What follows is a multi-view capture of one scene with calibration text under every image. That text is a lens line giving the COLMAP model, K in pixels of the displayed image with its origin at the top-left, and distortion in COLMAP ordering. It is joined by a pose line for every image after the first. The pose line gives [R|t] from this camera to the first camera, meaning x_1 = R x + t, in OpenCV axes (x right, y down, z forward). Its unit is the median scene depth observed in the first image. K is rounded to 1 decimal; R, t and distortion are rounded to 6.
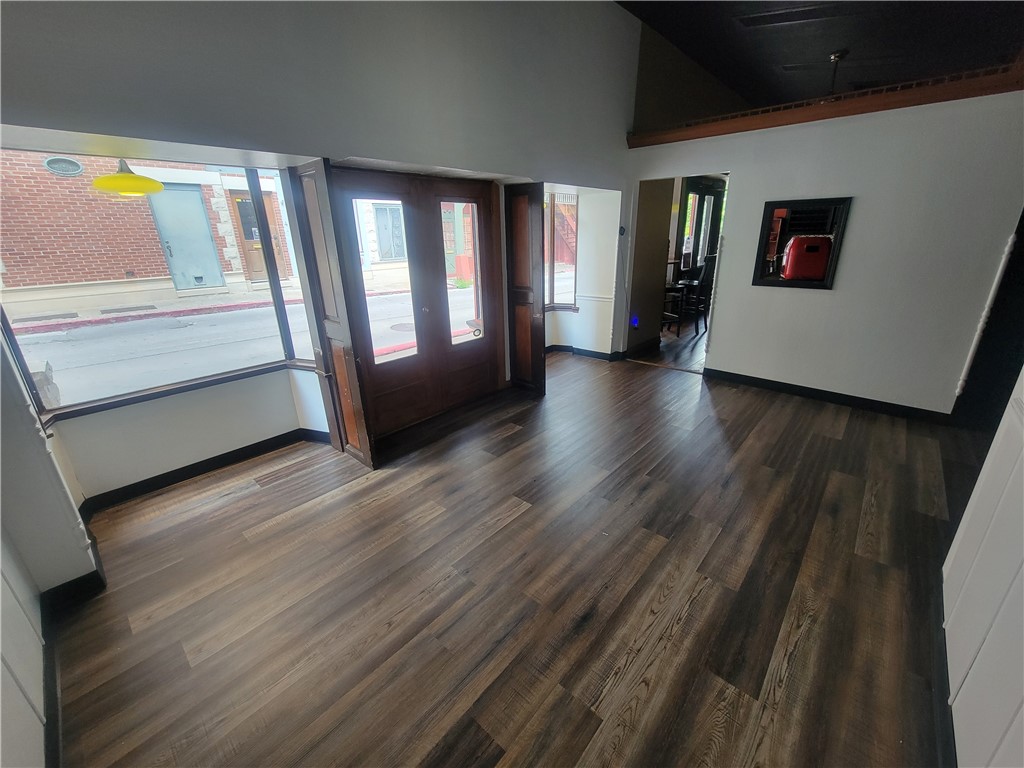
lens RADIAL K [[412.4, 0, 516.8], [0, 412.4, 383.5], [0, 0, 1]] dist [0.002819, 0.000581]
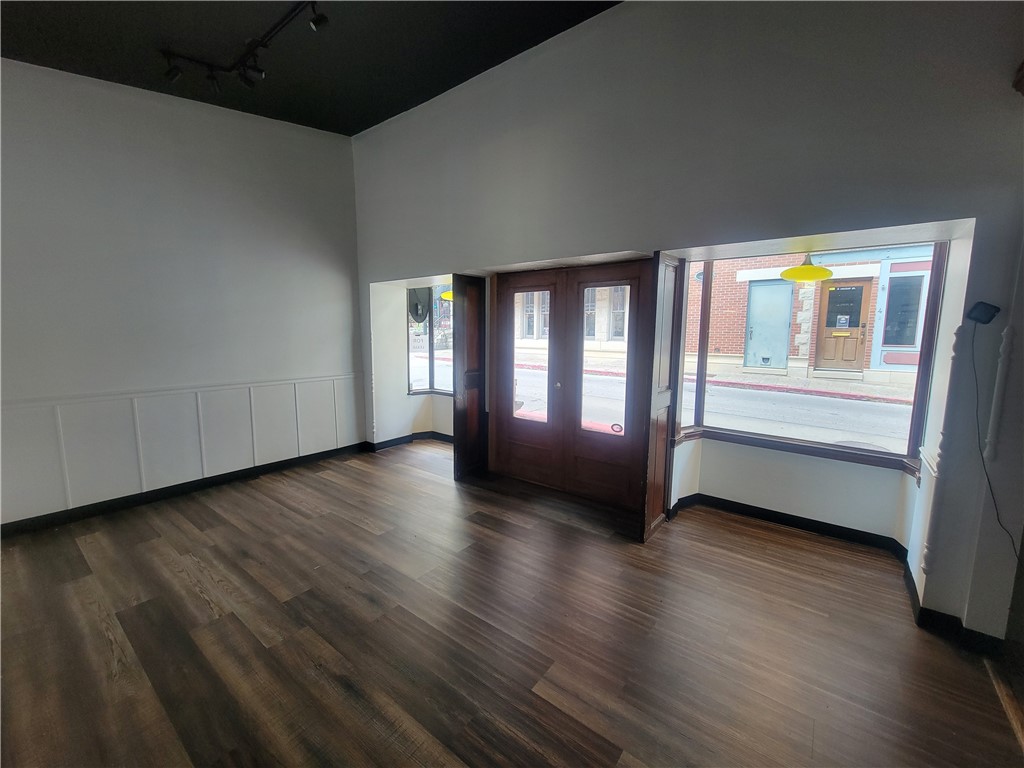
lens RADIAL K [[412.4, 0, 518.1], [0, 412.4, 380.4], [0, 0, 1]] dist [0.002819, 0.000581]
pose [[0.081182, 0.146068, -0.985938, 1.390266], [-0.346737, 0.931553, 0.109461, -0.458496], [0.934442, 0.332975, 0.126273, 1.284305]]
